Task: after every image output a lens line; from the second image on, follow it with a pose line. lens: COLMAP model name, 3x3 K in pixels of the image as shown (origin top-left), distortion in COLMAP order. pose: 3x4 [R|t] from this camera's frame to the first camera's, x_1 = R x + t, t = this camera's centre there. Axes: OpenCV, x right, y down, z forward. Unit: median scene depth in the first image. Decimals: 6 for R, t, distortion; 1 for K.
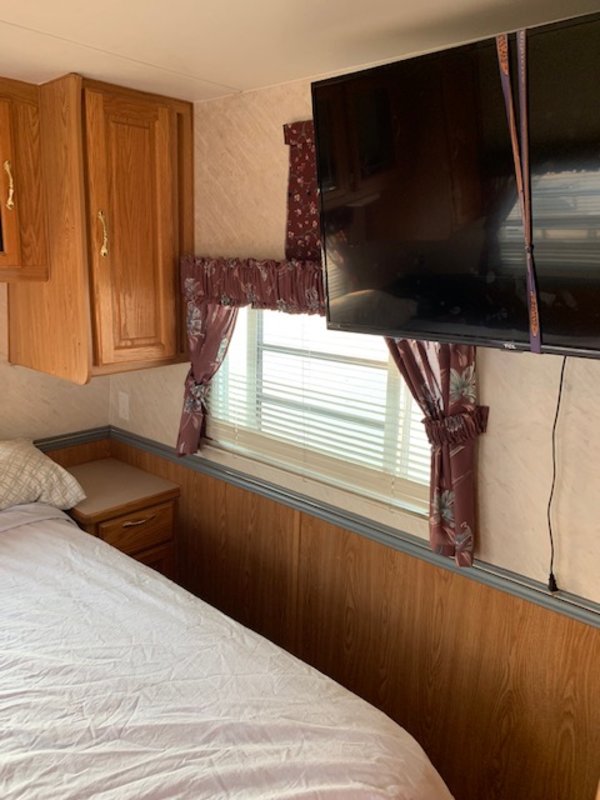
lens RADIAL K [[614.2, 0, 299.0], [0, 614.2, 391.6], [0, 0, 1]] dist [0.009268, -0.016381]
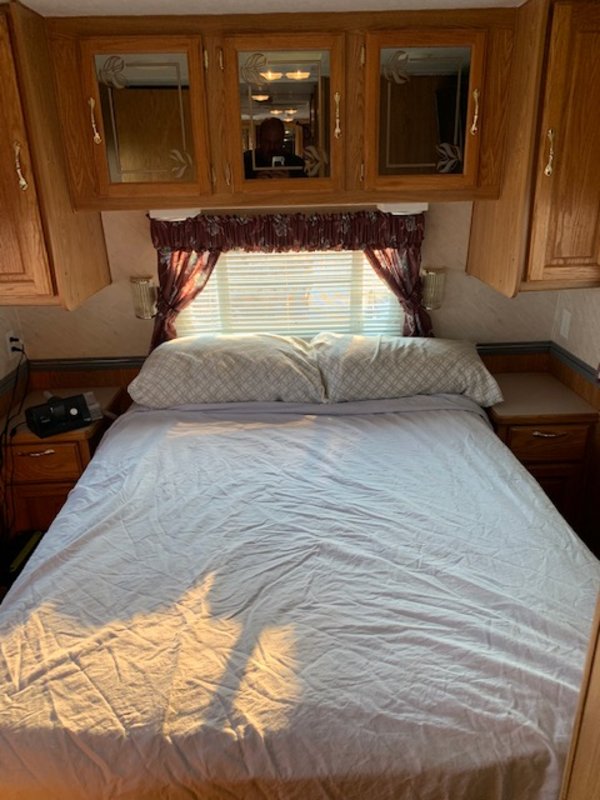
lens RADIAL K [[614.2, 0, 296.4], [0, 614.2, 405.7], [0, 0, 1]] dist [0.009268, -0.016381]
pose [[0.683671, 0.225709, -0.694010, 0.193122], [-0.109632, 0.971944, 0.208101, -0.010881], [0.721509, -0.066186, 0.689235, -0.043336]]
